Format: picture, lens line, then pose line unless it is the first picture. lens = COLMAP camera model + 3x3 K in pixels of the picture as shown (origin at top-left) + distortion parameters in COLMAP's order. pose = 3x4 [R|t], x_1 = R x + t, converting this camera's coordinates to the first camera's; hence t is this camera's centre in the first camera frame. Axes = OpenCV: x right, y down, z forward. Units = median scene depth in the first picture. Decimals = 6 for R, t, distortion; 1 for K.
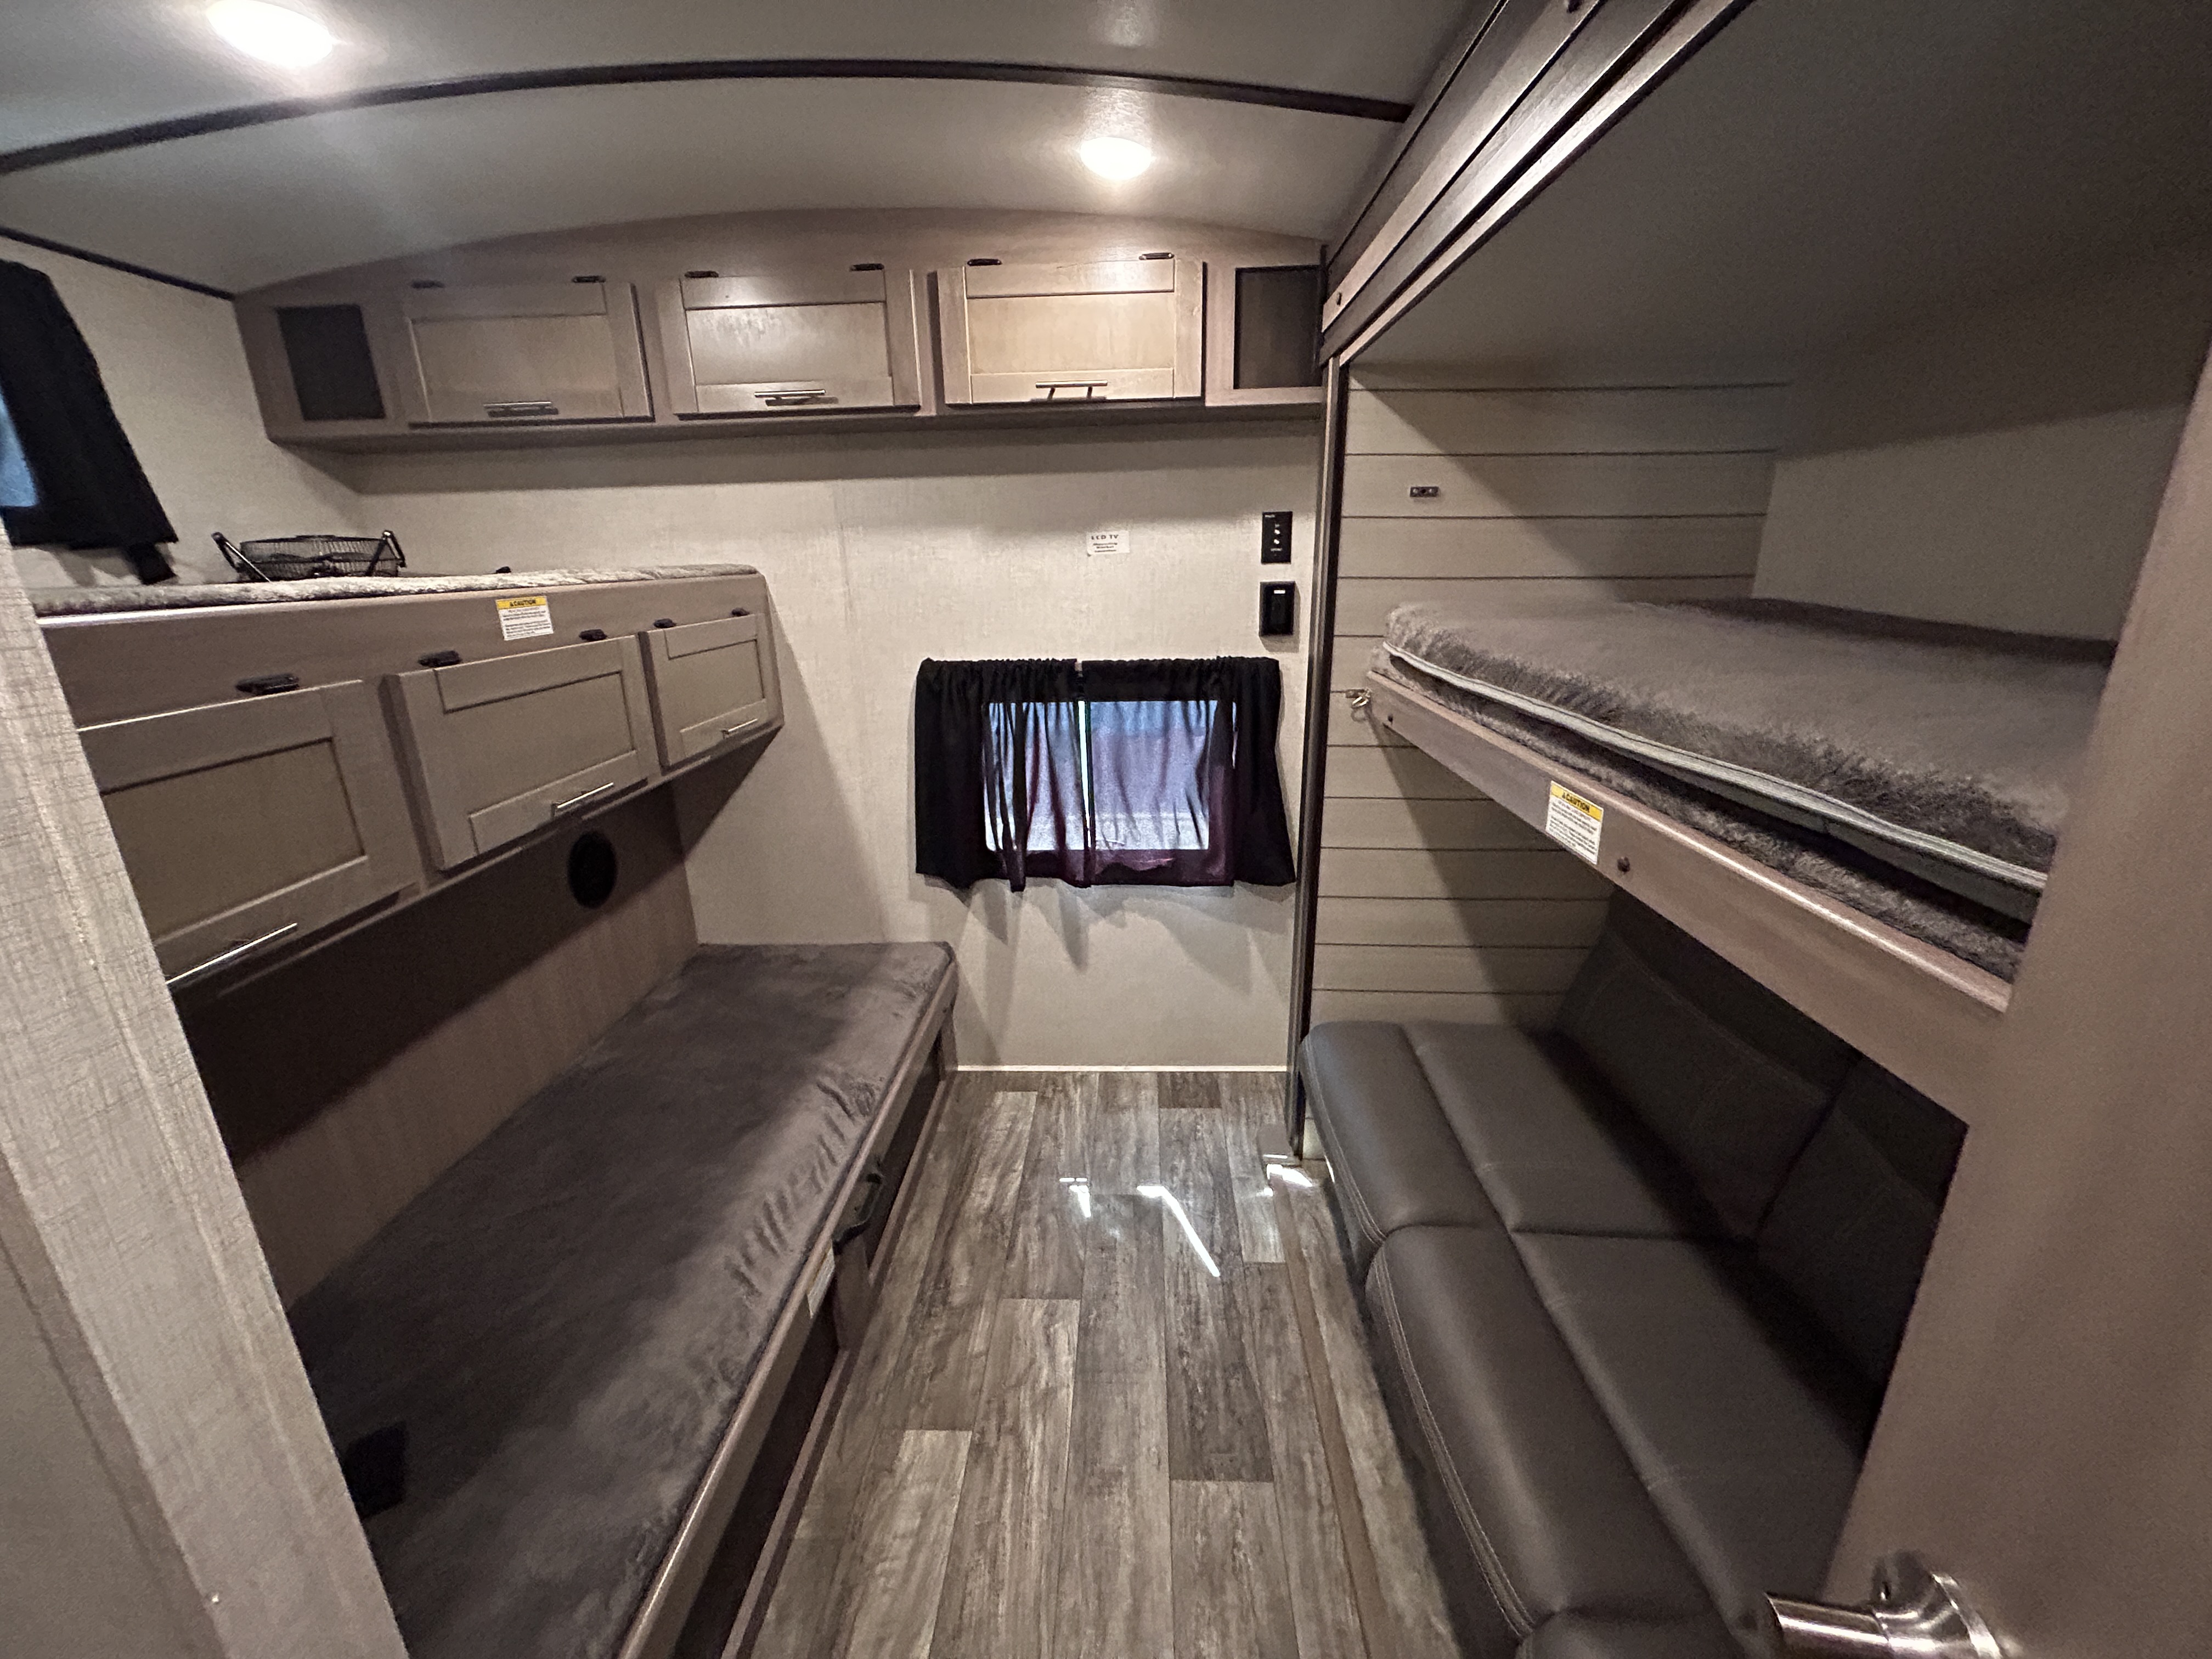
lens RADIAL K [[895.2, 0, 1099.2], [0, 895.2, 830.7], [0, 0, 1]] dist [0.000875, 0.000528]
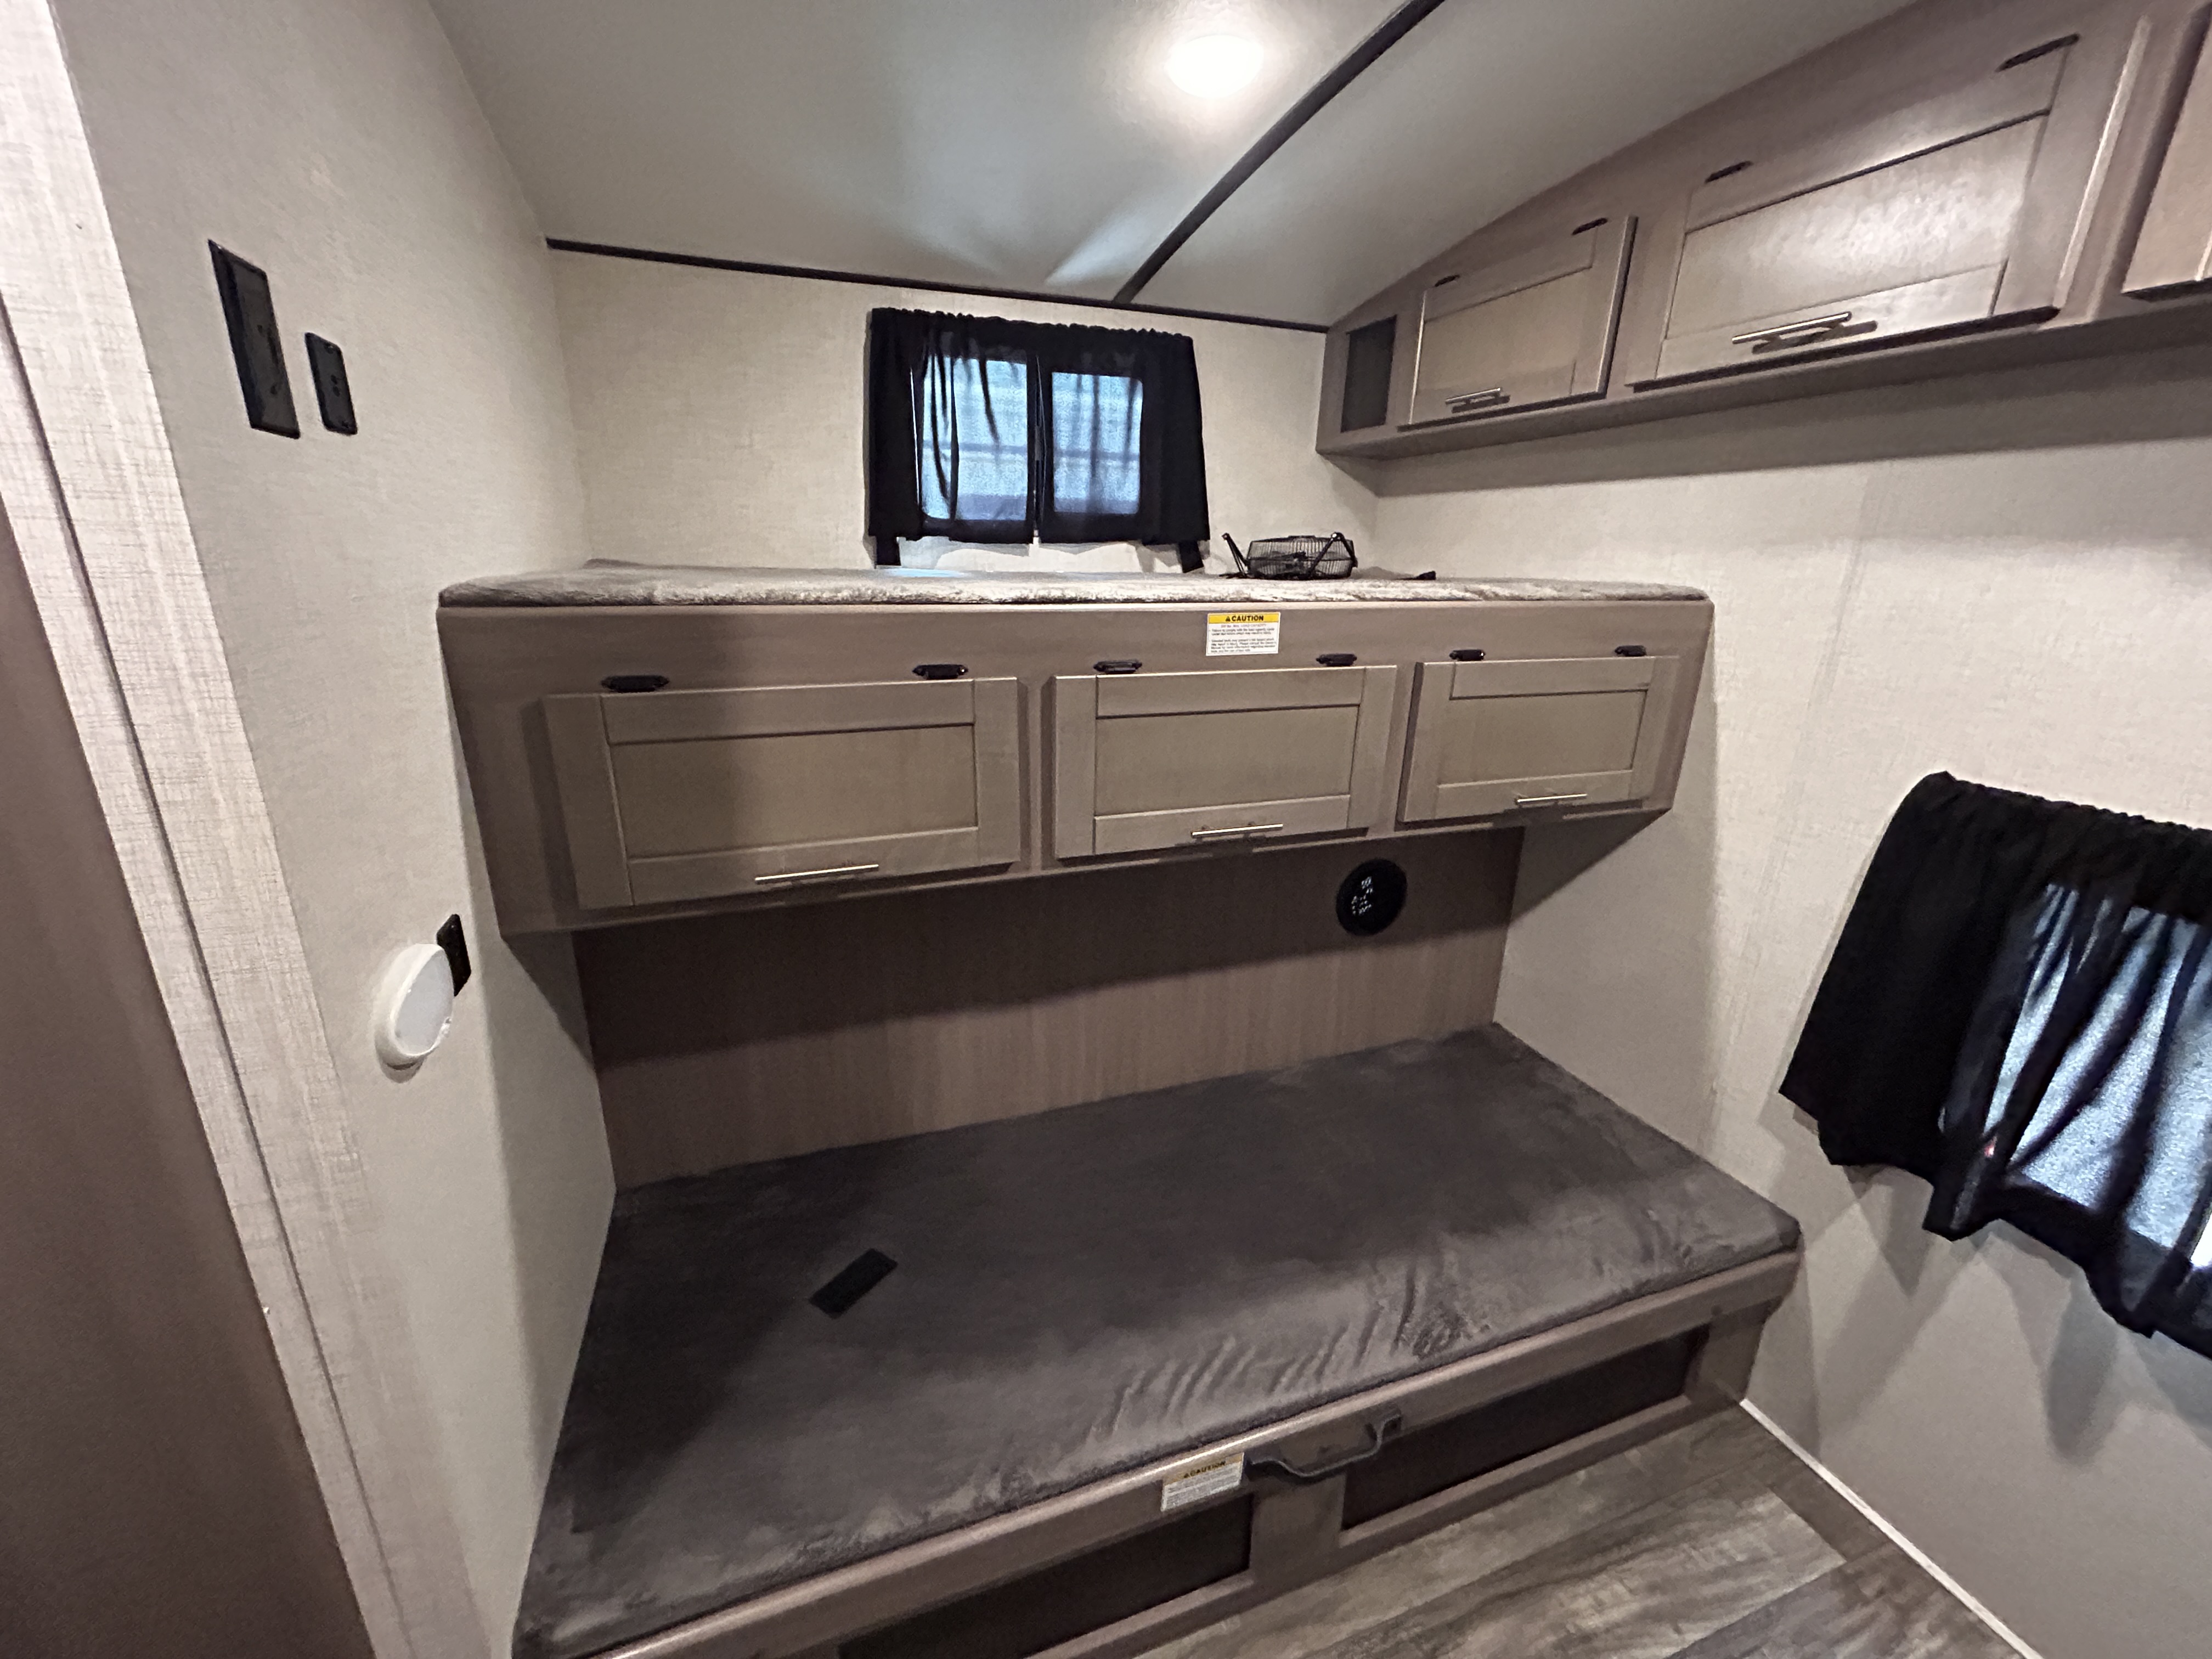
lens RADIAL K [[895.2, 0, 1099.2], [0, 895.2, 830.7], [0, 0, 1]] dist [0.000875, 0.000528]
pose [[0.378349, 0.309167, -0.872507, 0.129357], [-0.299746, 0.932708, 0.200519, -0.132304], [0.875788, 0.185664, 0.445560, 0.342441]]
